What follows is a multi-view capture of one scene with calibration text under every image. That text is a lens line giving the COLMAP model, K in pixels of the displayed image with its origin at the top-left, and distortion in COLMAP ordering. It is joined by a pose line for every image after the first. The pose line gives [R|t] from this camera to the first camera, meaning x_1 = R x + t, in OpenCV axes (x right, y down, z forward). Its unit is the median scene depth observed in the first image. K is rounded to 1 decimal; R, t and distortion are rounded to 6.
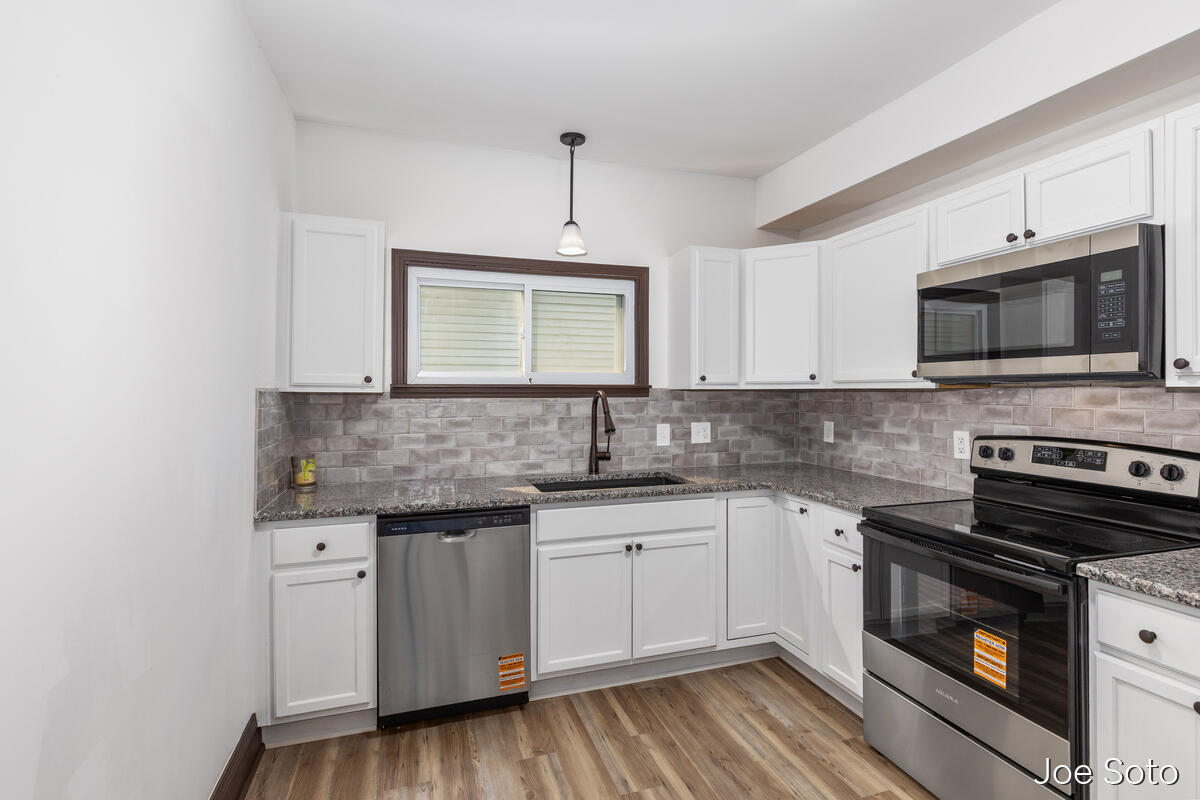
lens RADIAL K [[582.9, 0, 602.2], [0, 582.9, 388.9], [0, 0, 1]] dist [-0.003610, -0.000584]
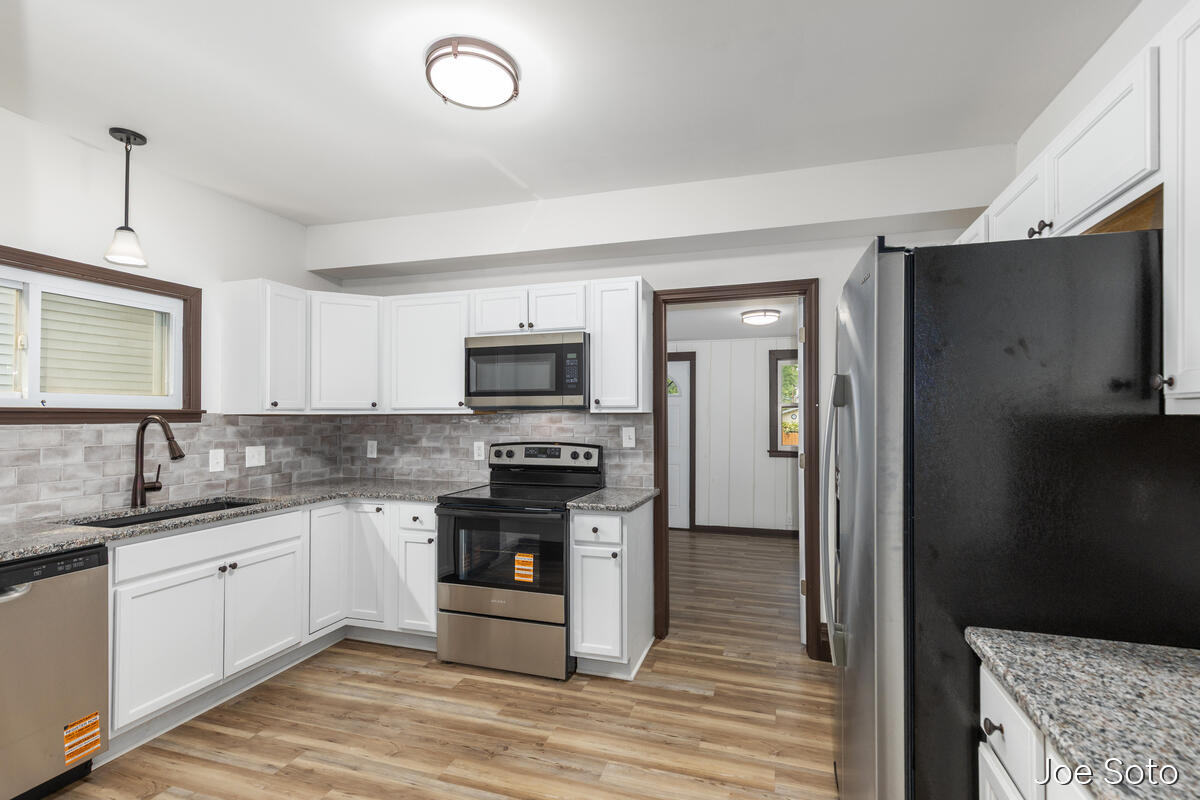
lens RADIAL K [[563.7, 0, 603.4], [0, 563.7, 414.3], [0, 0, 1]] dist [-0.000264, -0.000042]
pose [[0.585274, 0.002666, 0.810831, -0.364701], [0.000254, 0.999994, -0.003472, 0.005098], [-0.810836, 0.002238, 0.585270, -0.118909]]
